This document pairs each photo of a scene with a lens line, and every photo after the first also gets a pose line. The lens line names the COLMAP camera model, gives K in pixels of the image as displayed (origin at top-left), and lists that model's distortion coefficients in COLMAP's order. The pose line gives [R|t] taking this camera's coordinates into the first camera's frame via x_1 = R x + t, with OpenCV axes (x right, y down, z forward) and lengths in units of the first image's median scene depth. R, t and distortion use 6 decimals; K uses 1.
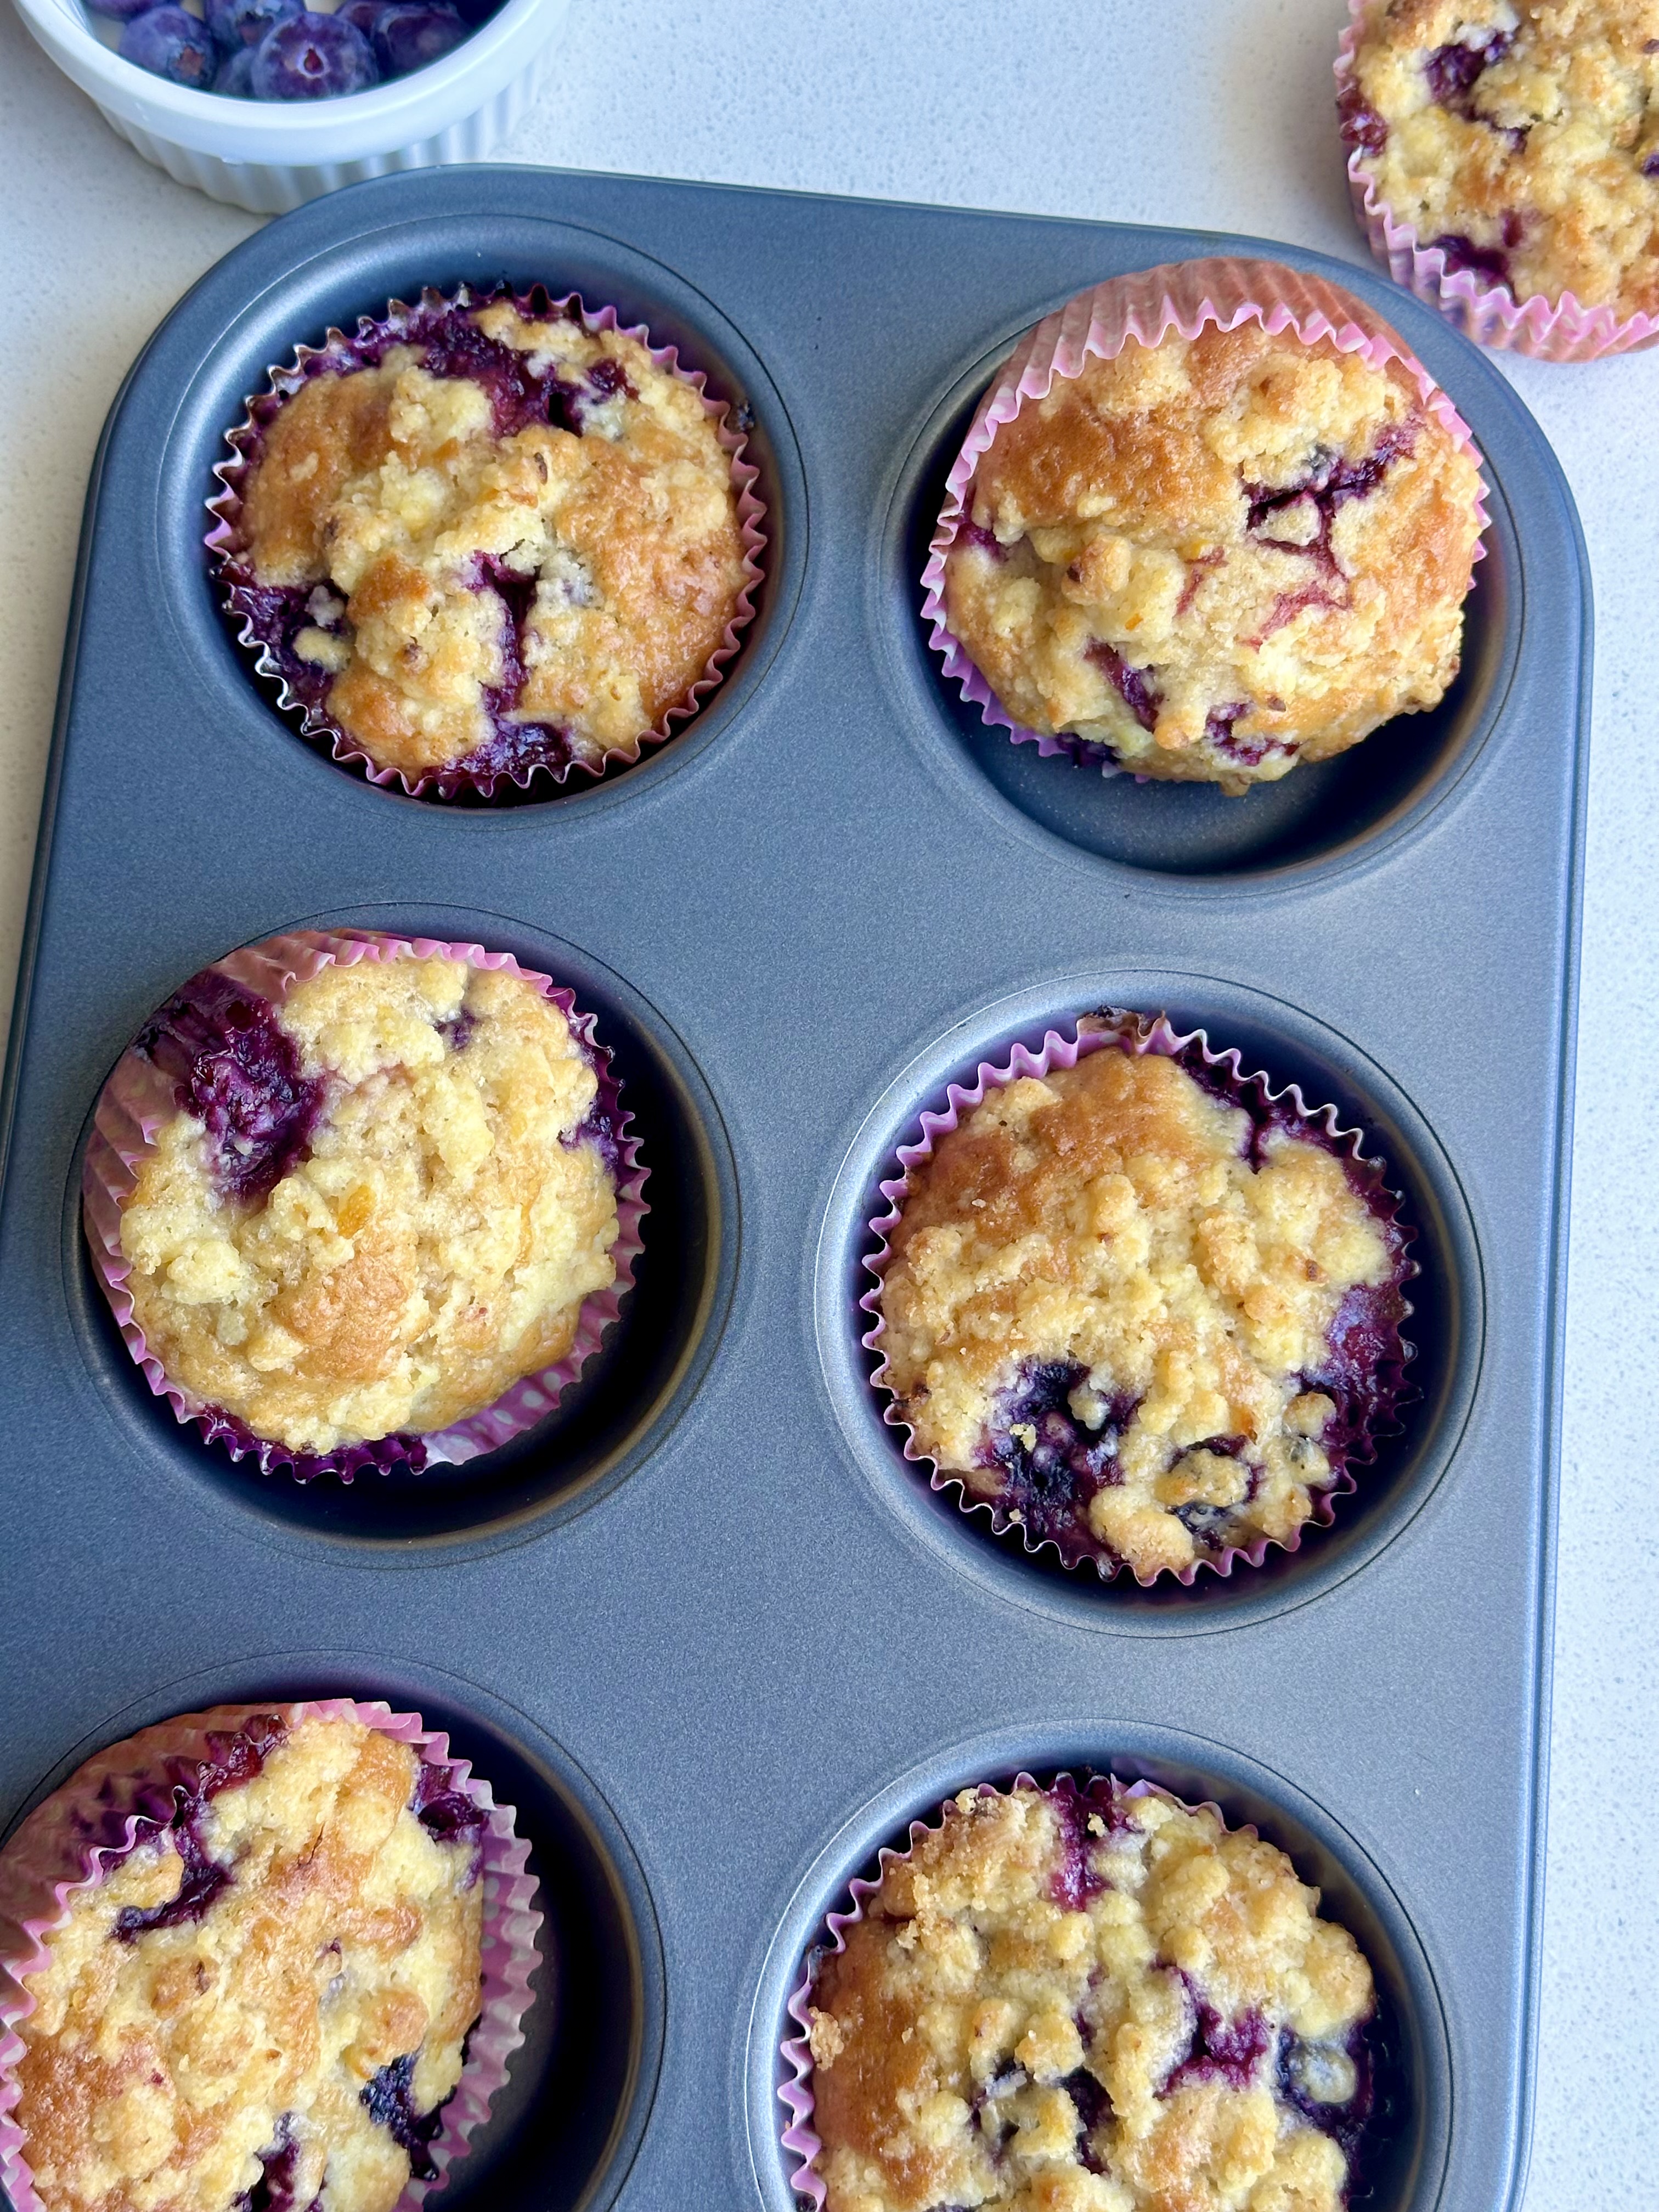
lens RADIAL K [[2952.7, 0, 829.5], [0, 2952.7, 1106.0], [0, 0, 1]] dist [0.222938, -0.478533]
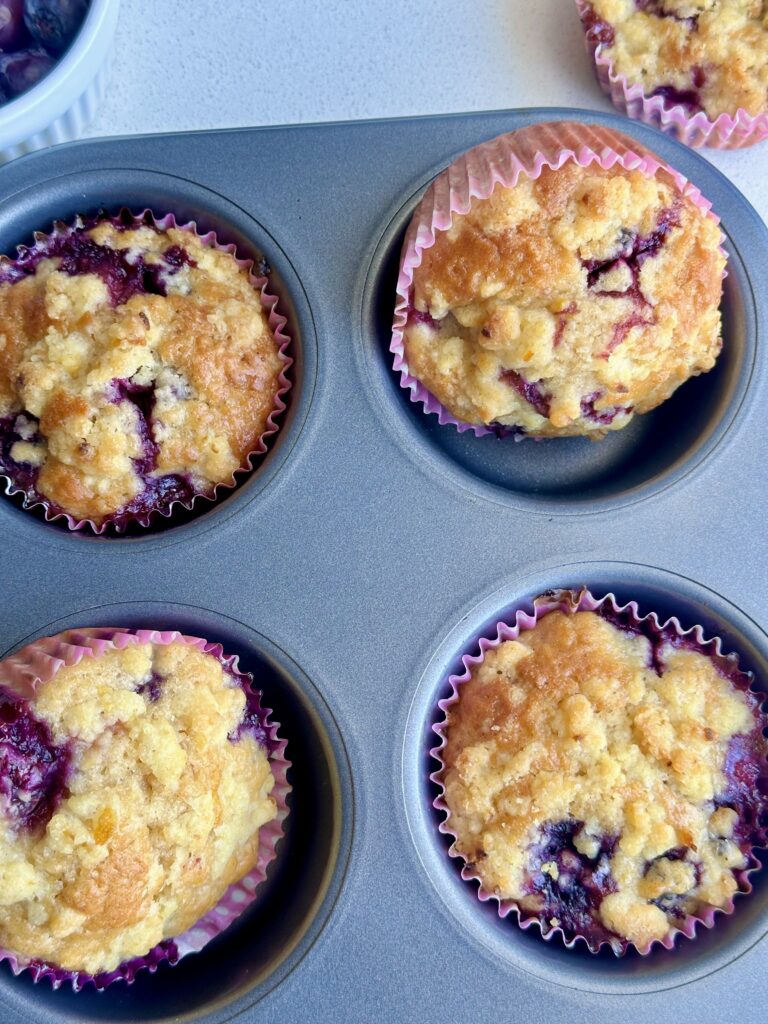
lens RADIAL K [[1366.9, 0, 384.0], [0, 1366.9, 512.0], [0, 0, 1]] dist [0.222938, -0.478533]
pose [[0.984084, -0.174377, 0.034225, -0.013448], [0.174661, 0.984614, -0.005450, -0.087202], [-0.032748, 0.011341, 0.999399, 0.257972]]
